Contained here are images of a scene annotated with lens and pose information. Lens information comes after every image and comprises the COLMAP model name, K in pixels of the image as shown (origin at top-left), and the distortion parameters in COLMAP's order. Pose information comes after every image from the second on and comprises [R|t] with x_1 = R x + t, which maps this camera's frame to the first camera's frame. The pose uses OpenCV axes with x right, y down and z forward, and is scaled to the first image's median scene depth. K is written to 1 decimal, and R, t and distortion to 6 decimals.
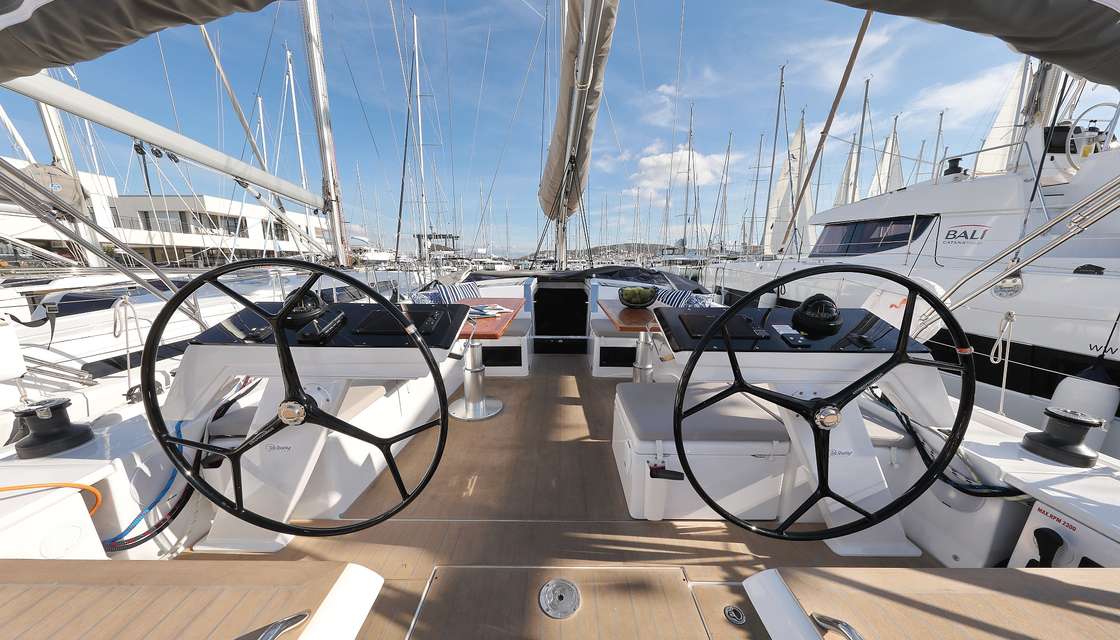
lens RADIAL K [[360.4, 0, 590.9], [0, 360.4, 319.8], [0, 0, 1]] dist [0.001109, 0.000049]
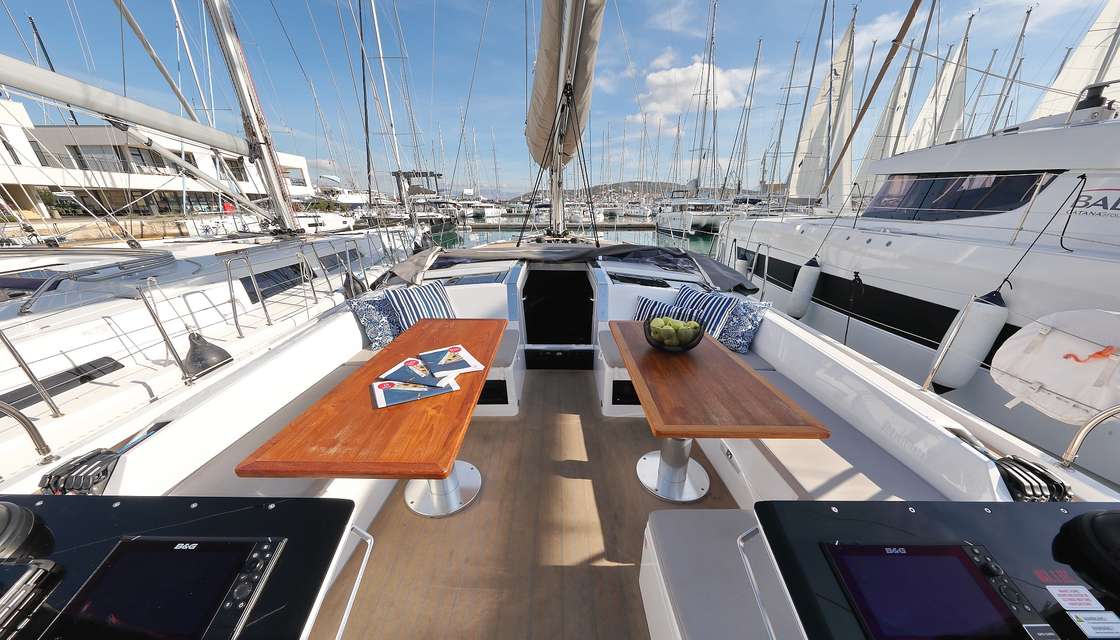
lens RADIAL K [[378.4, 0, 591.2], [0, 378.4, 352.5], [0, 0, 1]] dist [-0.000140, 0.000000]
pose [[0.999998, -0.001830, 0.000144, -0.008589], [0.001758, 0.977335, 0.211690, -0.064650], [-0.000528, -0.211689, 0.977337, 0.113630]]
